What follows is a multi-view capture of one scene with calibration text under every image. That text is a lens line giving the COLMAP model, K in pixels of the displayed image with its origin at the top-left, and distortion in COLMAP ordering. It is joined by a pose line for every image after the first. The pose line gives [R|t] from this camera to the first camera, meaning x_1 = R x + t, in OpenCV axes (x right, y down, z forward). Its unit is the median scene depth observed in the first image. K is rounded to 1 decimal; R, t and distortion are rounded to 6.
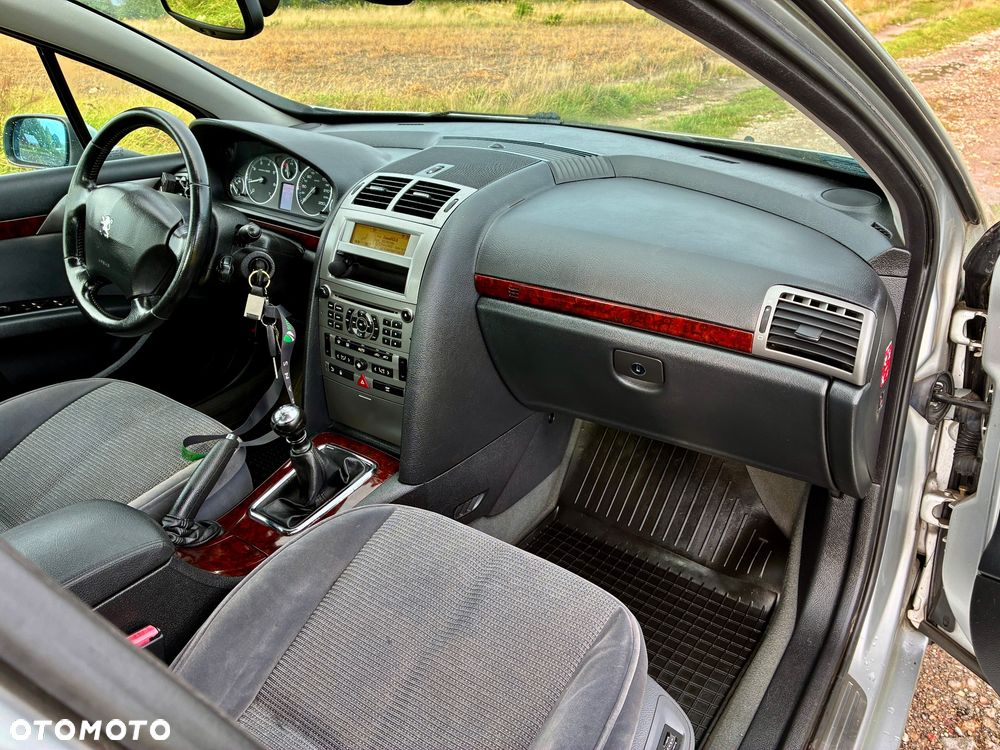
lens RADIAL K [[753.3, 0, 509.5], [0, 753.3, 378.1], [0, 0, 1]] dist [0.045280, -0.062265]
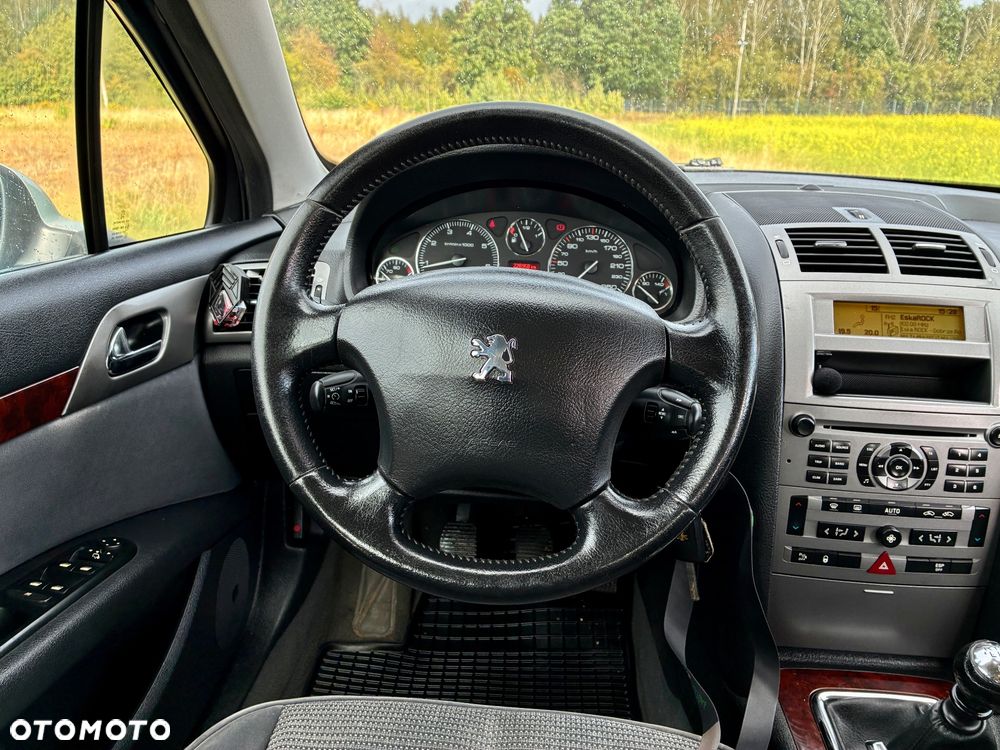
lens RADIAL K [[753.3, 0, 494.1], [0, 753.3, 367.1], [0, 0, 1]] dist [0.045280, -0.062265]
pose [[0.852108, -0.124131, 0.508433, -0.750240], [0.196969, 0.976103, -0.091800, -0.154294], [-0.484887, 0.178369, 0.856194, 0.637261]]
